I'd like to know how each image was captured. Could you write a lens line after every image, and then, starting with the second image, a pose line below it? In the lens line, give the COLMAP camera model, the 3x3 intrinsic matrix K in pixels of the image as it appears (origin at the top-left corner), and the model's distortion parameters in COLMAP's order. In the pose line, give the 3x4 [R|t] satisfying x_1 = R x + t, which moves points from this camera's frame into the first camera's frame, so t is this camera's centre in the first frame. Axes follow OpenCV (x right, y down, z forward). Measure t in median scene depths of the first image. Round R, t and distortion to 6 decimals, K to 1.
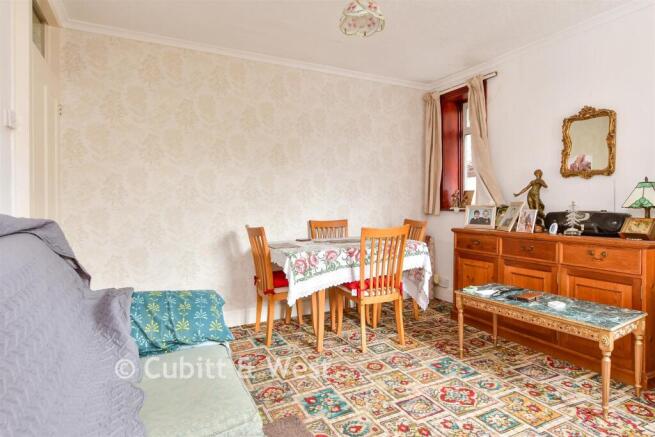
lens RADIAL K [[361.6, 0, 322.5], [0, 361.6, 198.5], [0, 0, 1]] dist [0.005947, 0.001038]
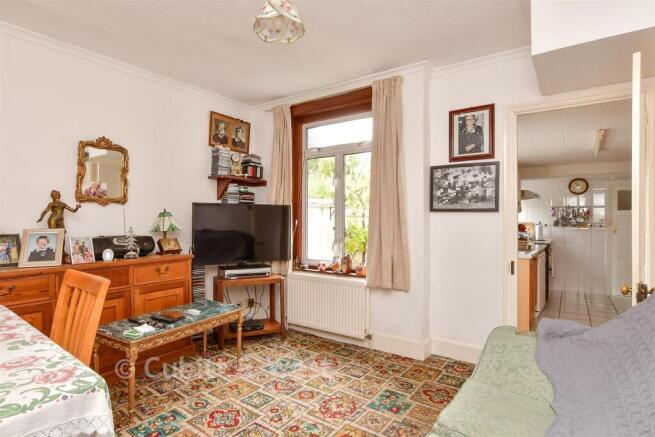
lens RADIAL K [[343.6, 0, 327.9], [0, 343.6, 222.7], [0, 0, 1]] dist [0.000944, 0.000349]
pose [[-0.452151, 0.000810, 0.891941, -0.566102], [-0.004408, 0.999985, -0.003142, -0.005394], [-0.891931, -0.005352, -0.452140, 1.075085]]
